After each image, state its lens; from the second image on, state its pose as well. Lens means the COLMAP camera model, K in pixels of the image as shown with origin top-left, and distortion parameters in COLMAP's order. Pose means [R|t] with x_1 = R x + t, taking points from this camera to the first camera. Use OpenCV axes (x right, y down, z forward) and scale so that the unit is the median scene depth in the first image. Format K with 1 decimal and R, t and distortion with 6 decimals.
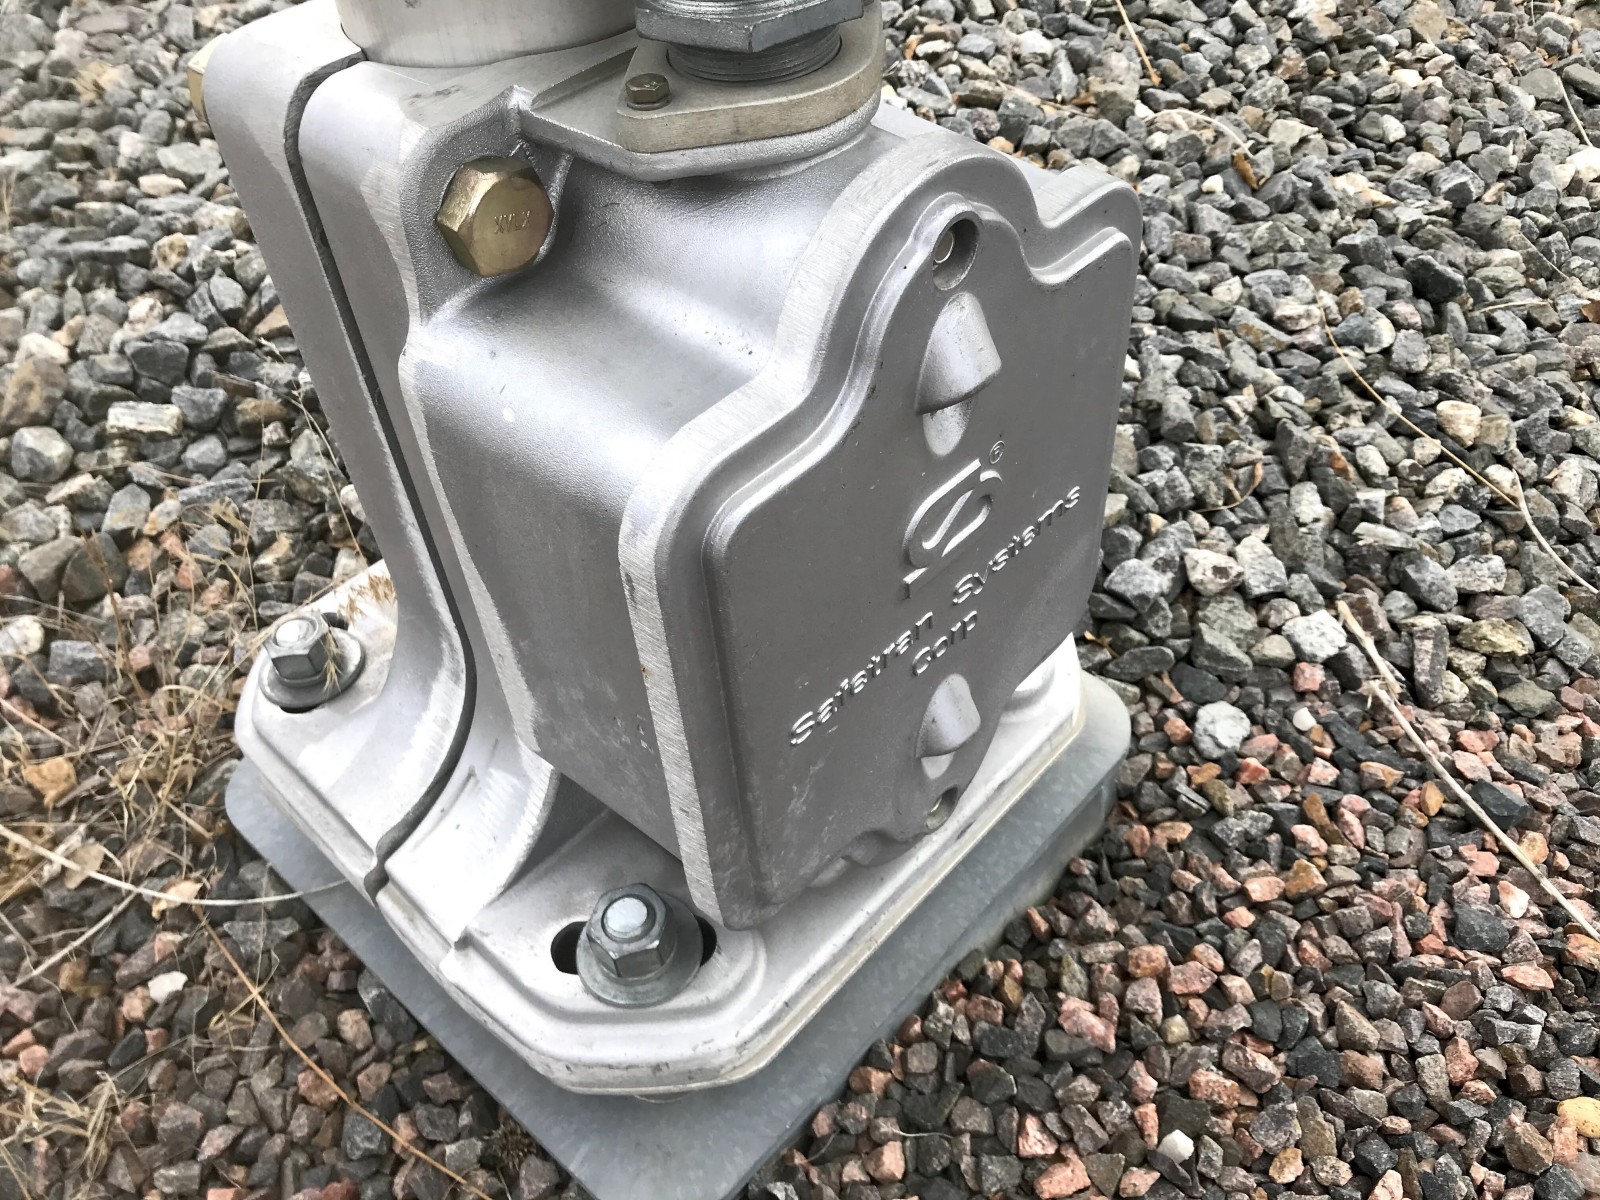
lens RADIAL K [[1319.2, 0, 792.8], [0, 1319.2, 592.6], [0, 0, 1]] dist [0.009241, -0.001253]
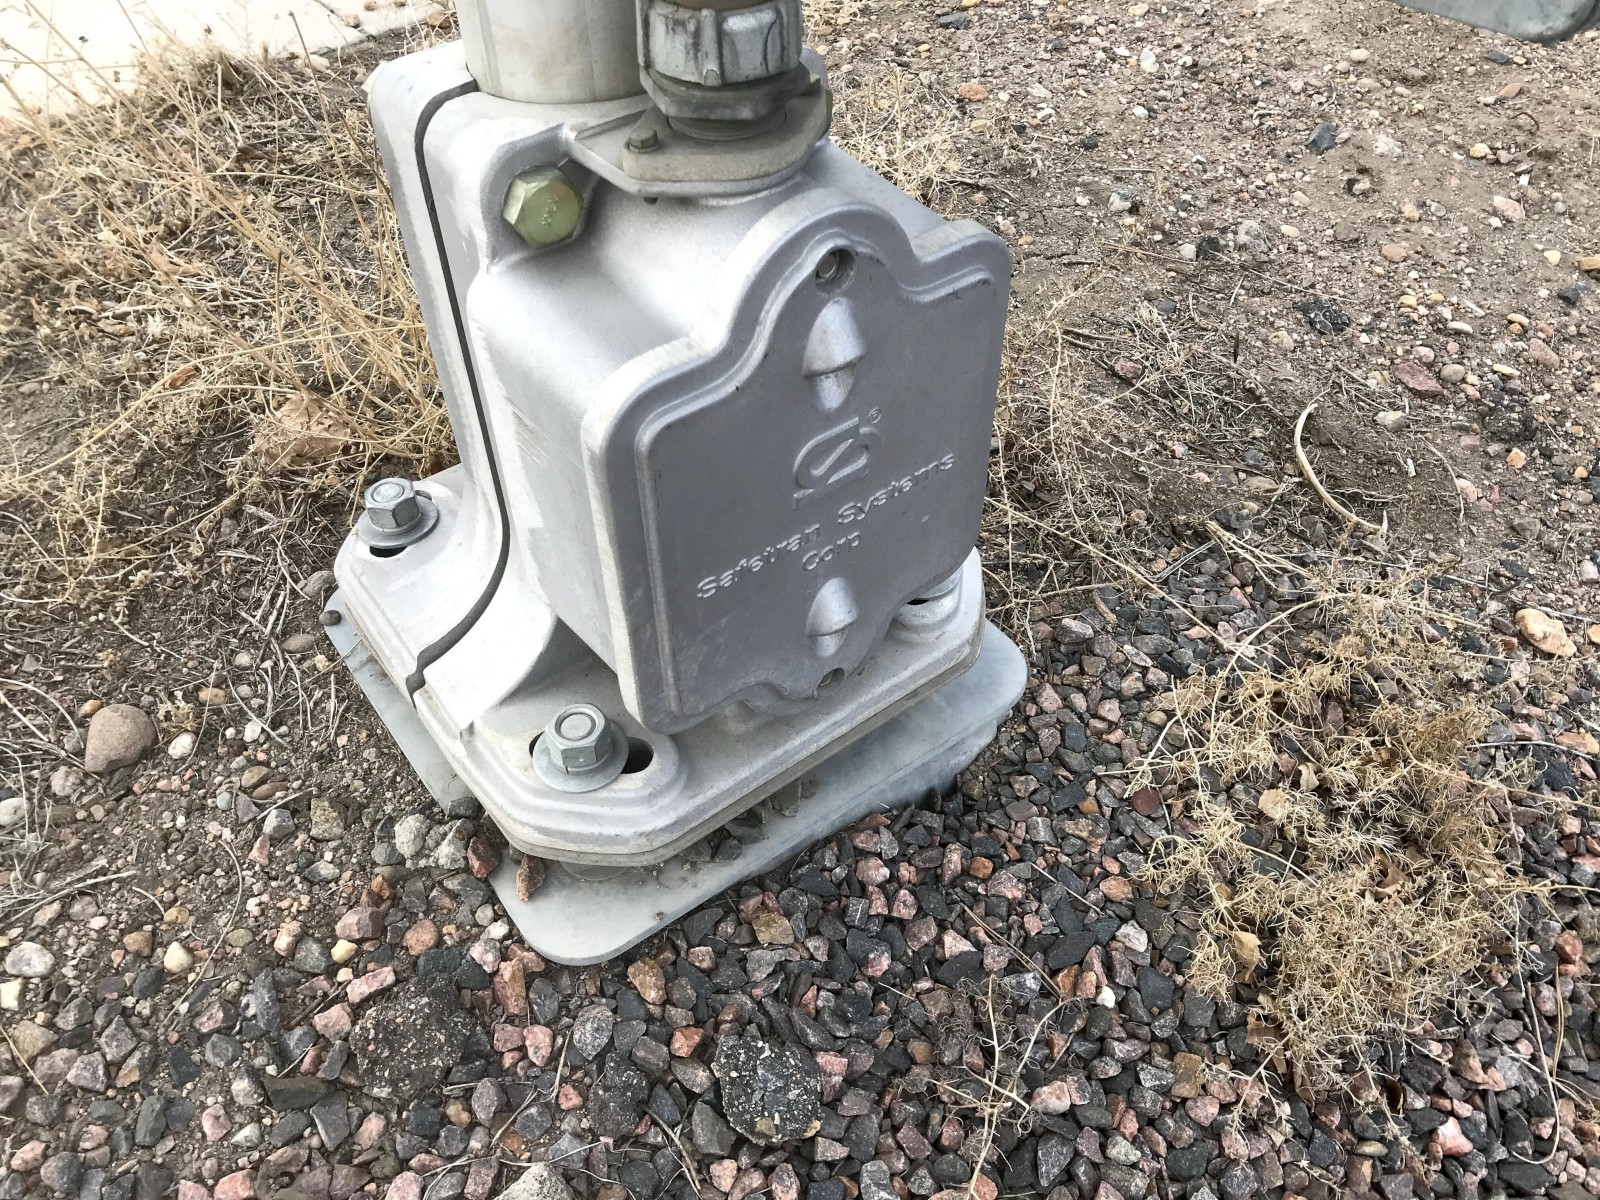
lens RADIAL K [[1319.2, 0, 792.8], [0, 1319.2, 592.6], [0, 0, 1]] dist [0.009241, -0.001253]
pose [[0.987265, 0.139358, -0.076732, 0.220221], [-0.139112, 0.990240, 0.008561, 0.087795], [0.077176, 0.002222, 0.997015, -0.444040]]
